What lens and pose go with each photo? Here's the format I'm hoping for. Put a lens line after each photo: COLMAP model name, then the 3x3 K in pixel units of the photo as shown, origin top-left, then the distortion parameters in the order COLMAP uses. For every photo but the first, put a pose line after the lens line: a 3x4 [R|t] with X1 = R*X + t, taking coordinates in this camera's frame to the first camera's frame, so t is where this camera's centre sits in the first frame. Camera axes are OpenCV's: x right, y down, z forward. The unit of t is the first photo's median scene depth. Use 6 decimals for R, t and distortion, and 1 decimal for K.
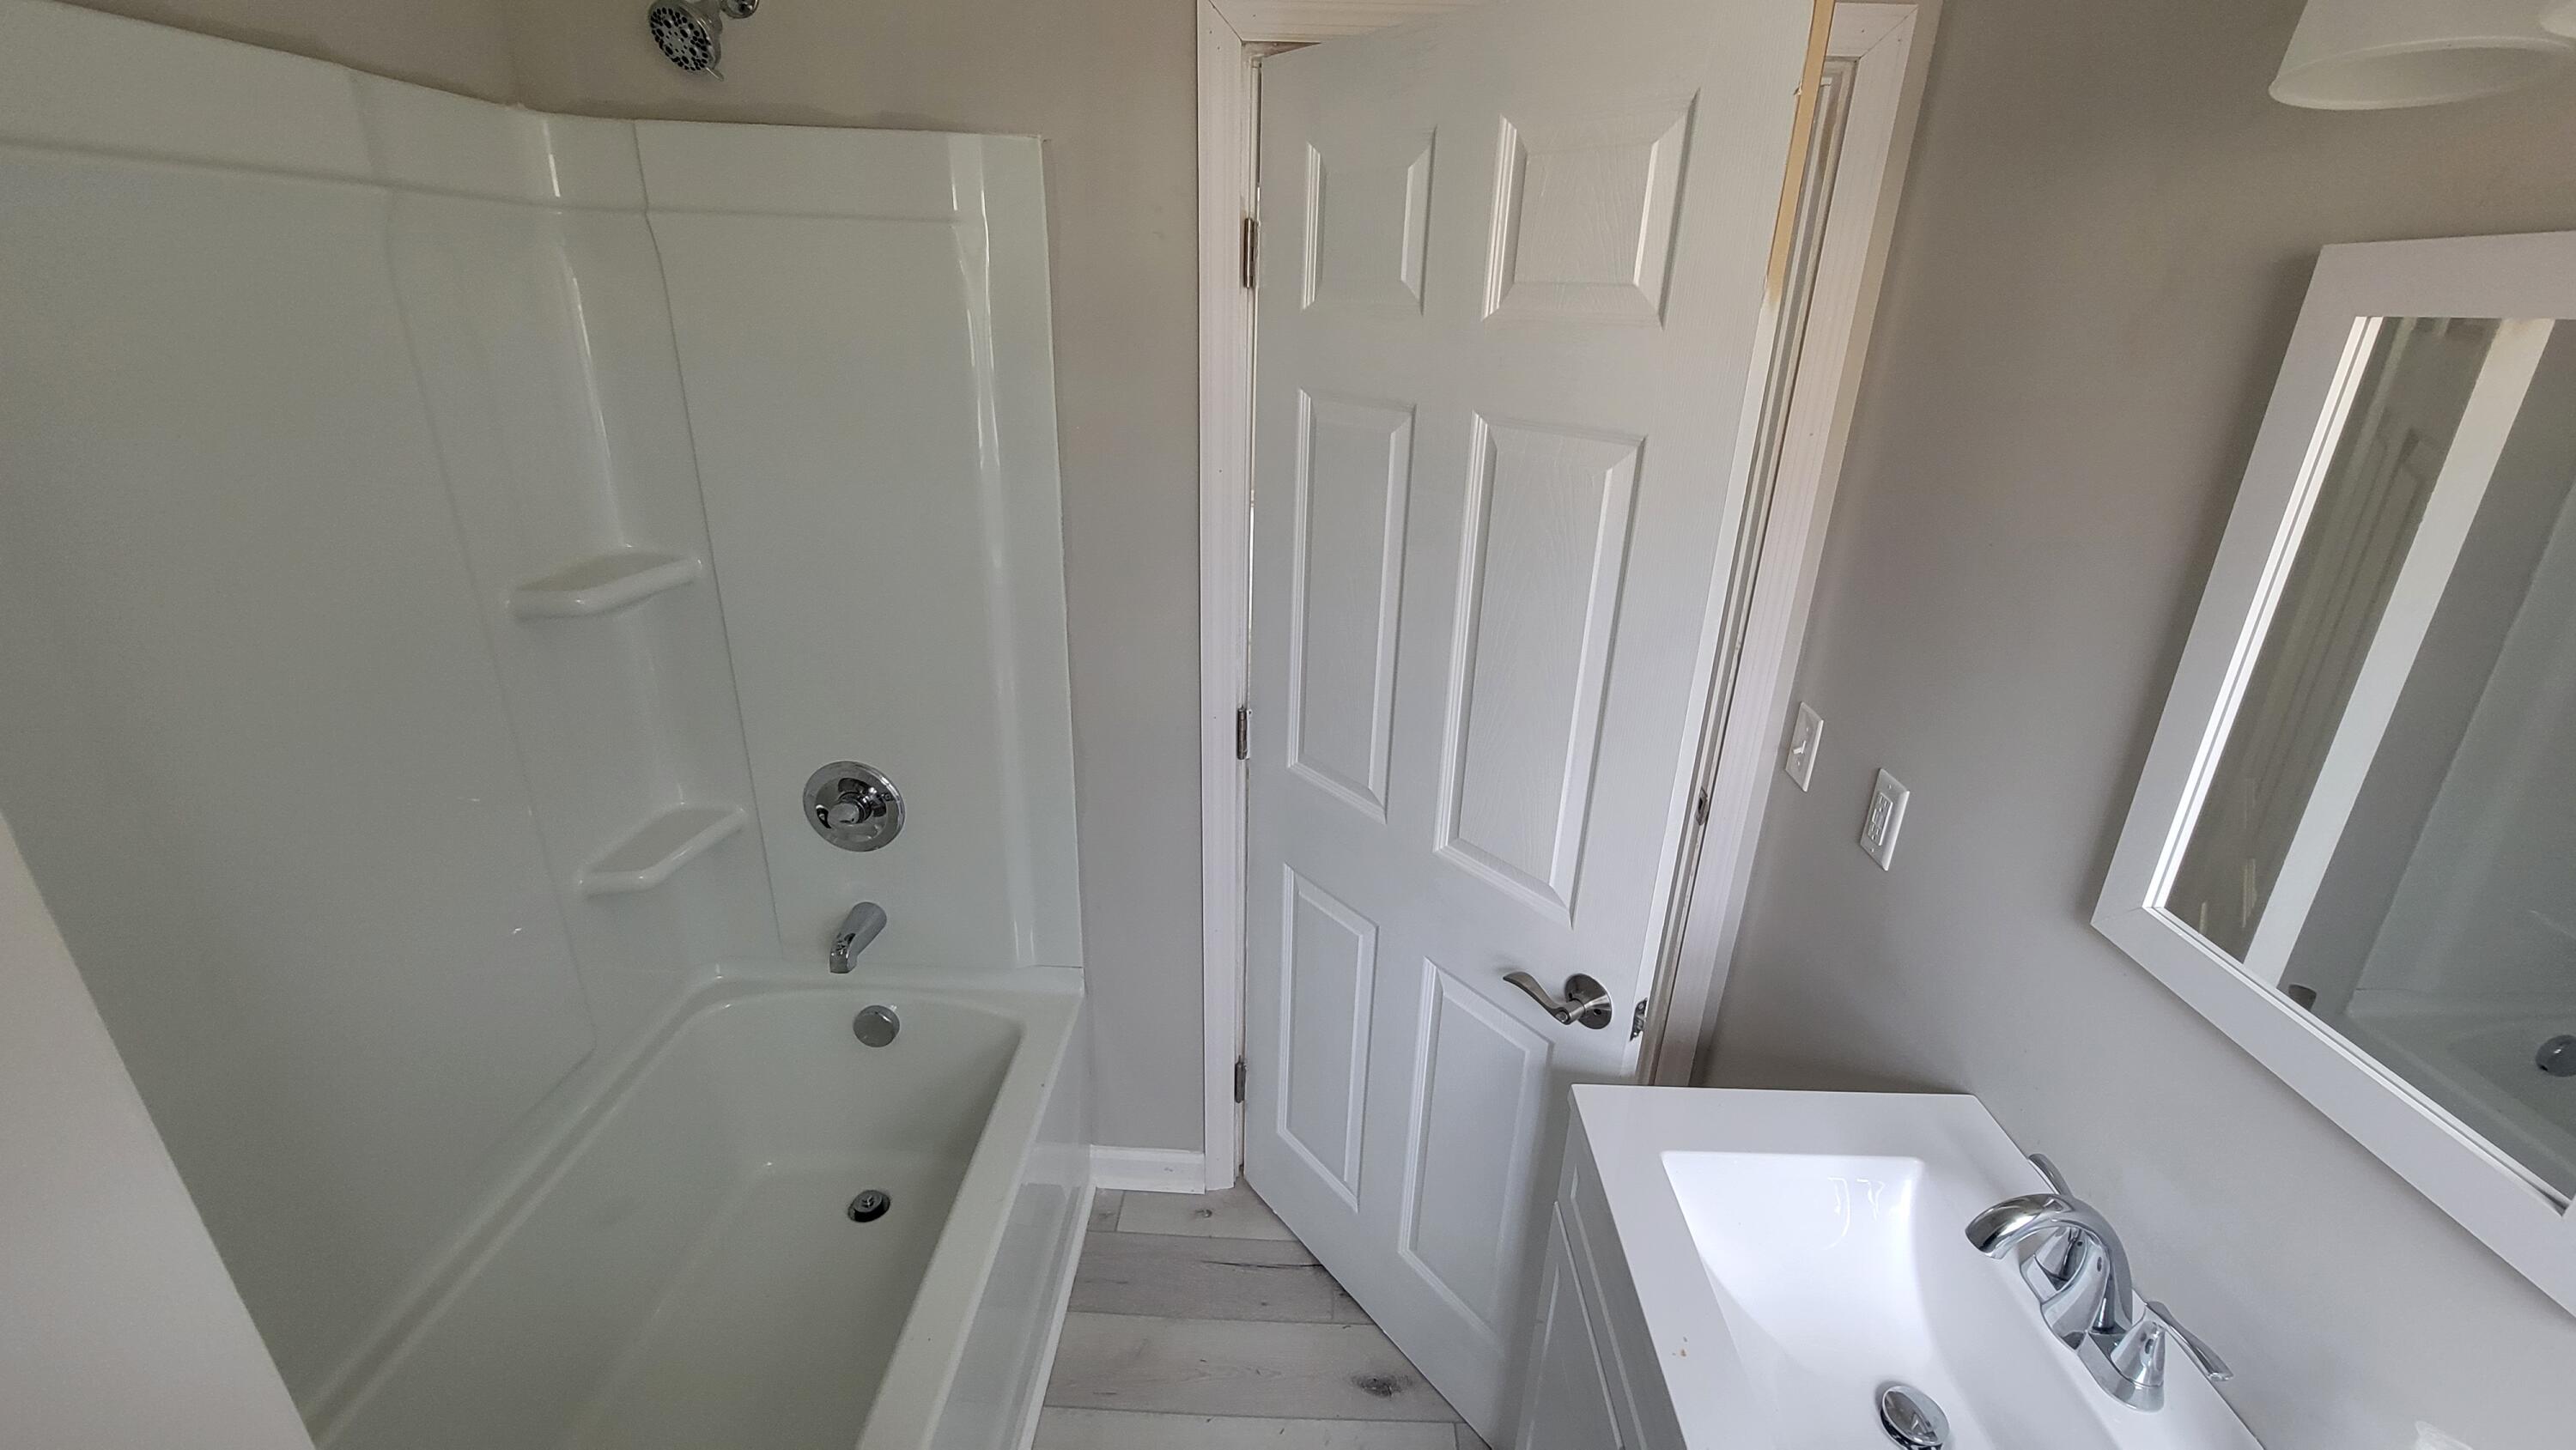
lens RADIAL K [[1056.0, 0, 1285.1], [0, 1056.0, 732.0], [0, 0, 1]] dist [-0.006639, -0.000501]
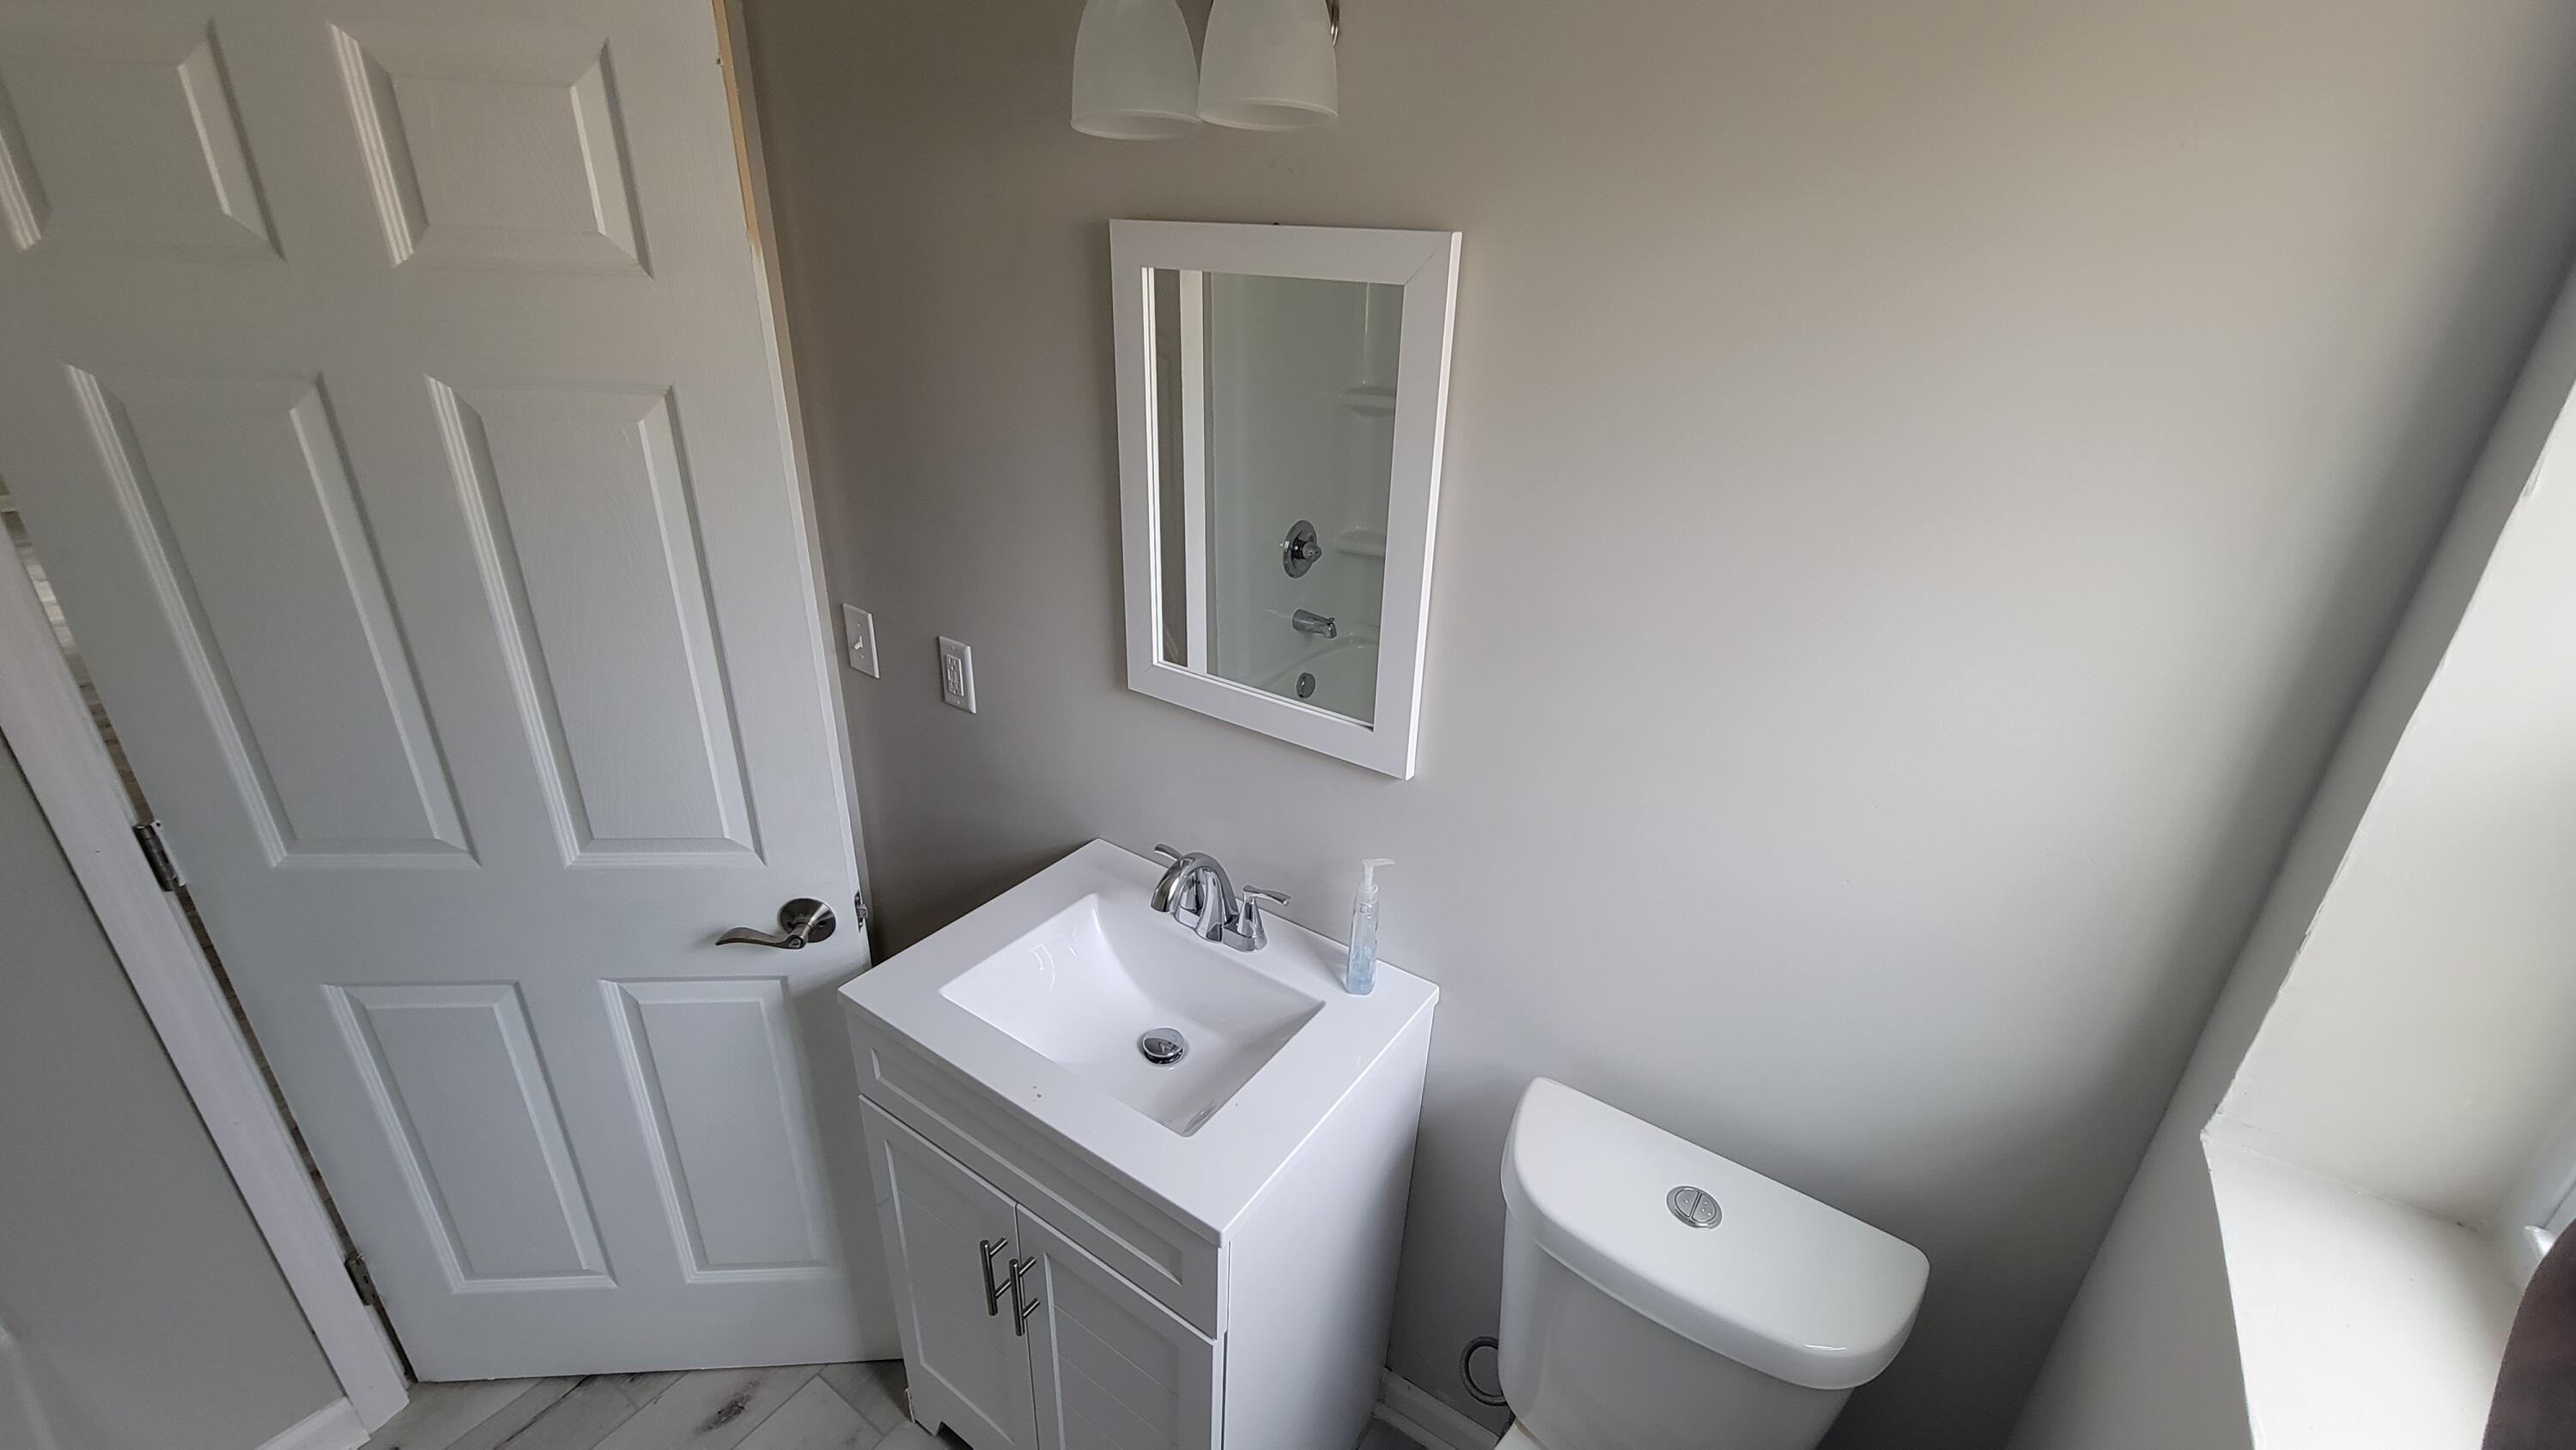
lens RADIAL K [[1056.0, 0, 1289.7], [0, 1056.0, 721.4], [0, 0, 1]] dist [-0.006639, -0.000501]
pose [[0.545792, -0.344185, 0.763969, -0.185935], [0.290774, 0.932884, 0.212552, -0.015942], [-0.785851, 0.106133, 0.609240, -0.049096]]
